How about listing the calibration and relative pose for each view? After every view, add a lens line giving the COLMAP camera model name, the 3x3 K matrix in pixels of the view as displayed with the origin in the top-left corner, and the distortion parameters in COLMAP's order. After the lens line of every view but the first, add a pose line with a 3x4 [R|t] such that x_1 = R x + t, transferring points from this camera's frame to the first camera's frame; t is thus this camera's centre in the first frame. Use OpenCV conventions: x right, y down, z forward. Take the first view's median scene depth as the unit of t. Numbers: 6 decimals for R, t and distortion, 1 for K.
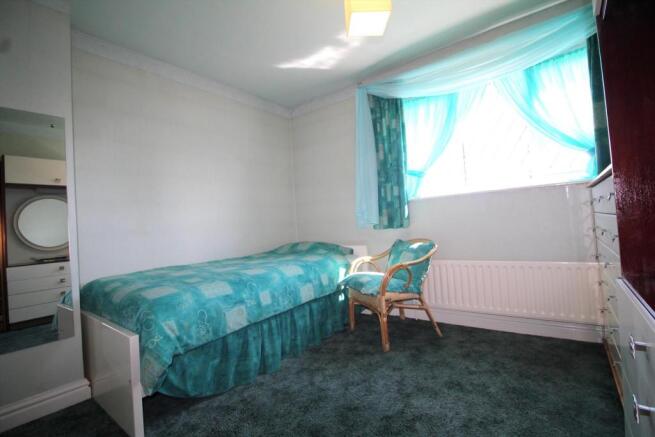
lens RADIAL K [[304.2, 0, 329.6], [0, 304.2, 213.3], [0, 0, 1]] dist [-0.000256, -0.000438]
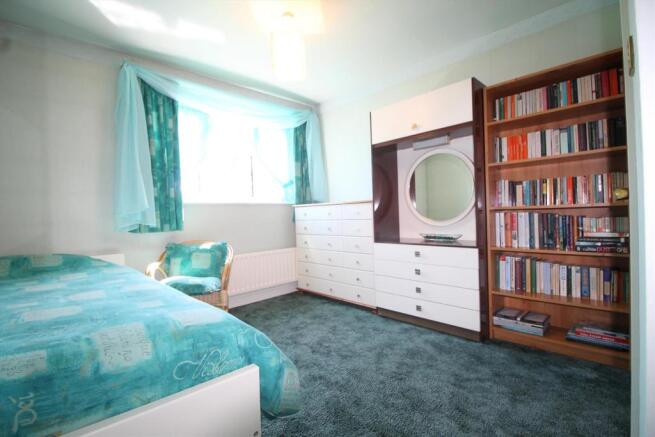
lens RADIAL K [[304.2, 0, 329.6], [0, 304.2, 213.3], [0, 0, 1]] dist [-0.000256, -0.000438]
pose [[0.164625, 0.060201, 0.984517, -0.728417], [-0.012589, 0.998183, -0.058932, 0.048075], [-0.986276, -0.002692, 0.165084, 0.383097]]
